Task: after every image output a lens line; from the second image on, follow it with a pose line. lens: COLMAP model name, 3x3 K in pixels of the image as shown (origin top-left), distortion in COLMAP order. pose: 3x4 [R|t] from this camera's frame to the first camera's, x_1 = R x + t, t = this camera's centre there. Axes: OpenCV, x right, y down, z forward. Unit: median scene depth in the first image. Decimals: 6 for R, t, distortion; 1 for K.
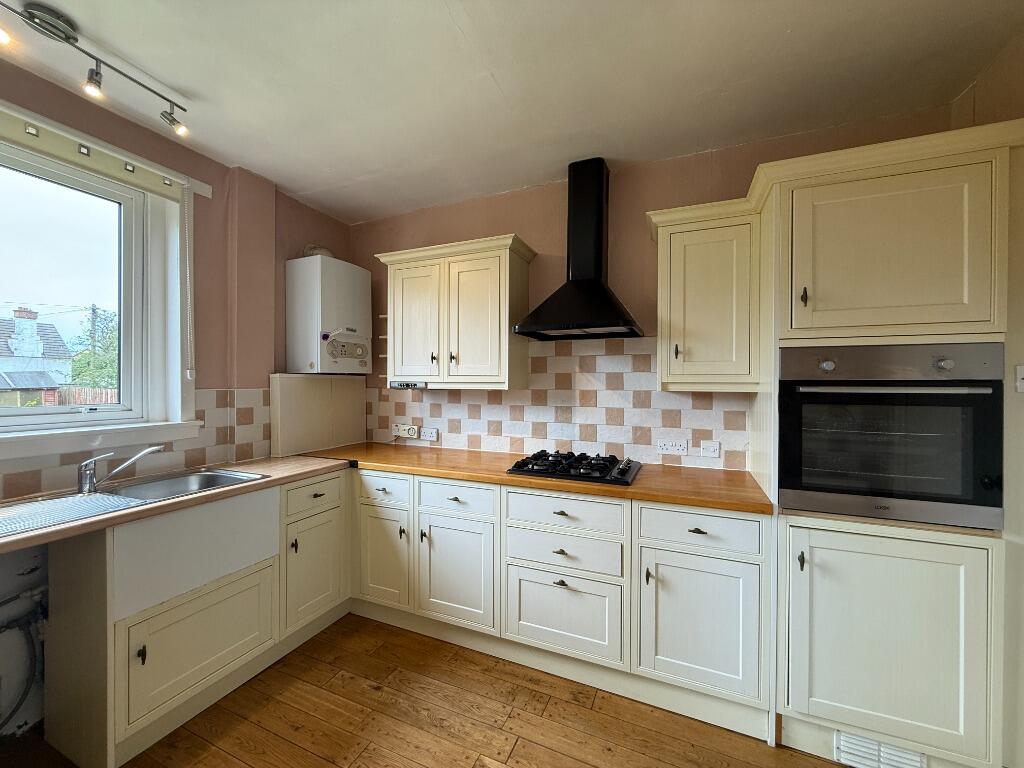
lens RADIAL K [[407.4, 0, 510.0], [0, 407.4, 382.3], [0, 0, 1]] dist [0.001876, -0.000193]
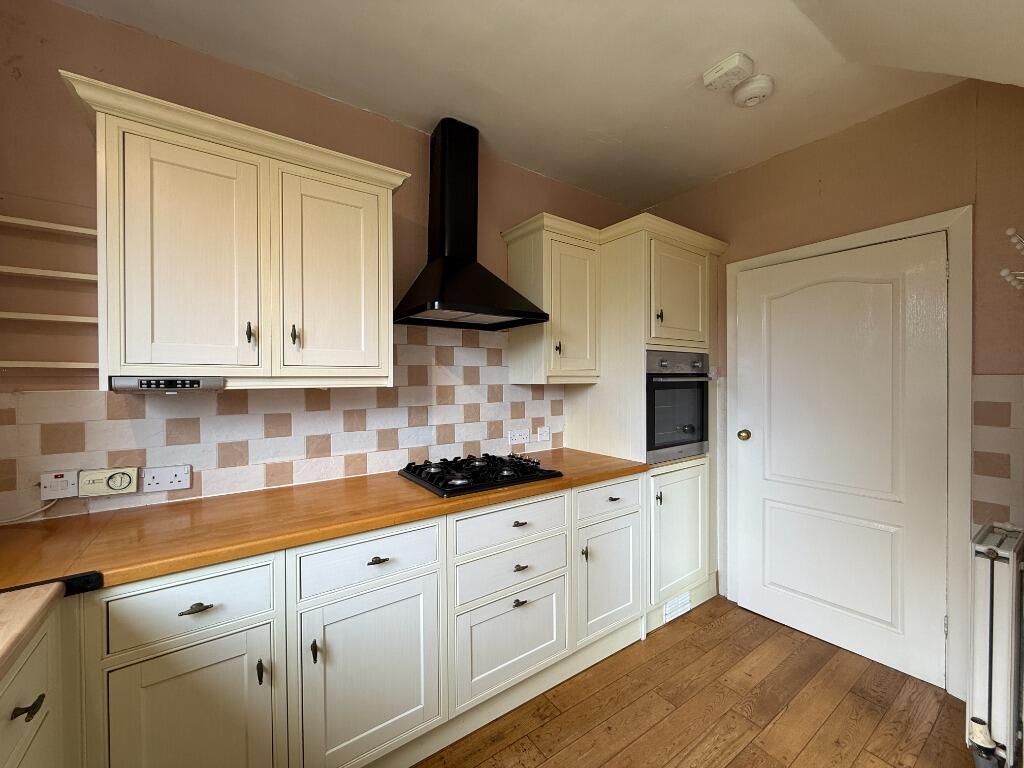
lens RADIAL K [[407.4, 0, 511.0], [0, 407.4, 382.7], [0, 0, 1]] dist [0.001876, -0.000193]
pose [[0.525919, -0.013238, 0.850431, -0.491400], [0.009725, 0.999907, 0.009551, 0.006062], [-0.850479, 0.003247, 0.525999, 0.429956]]
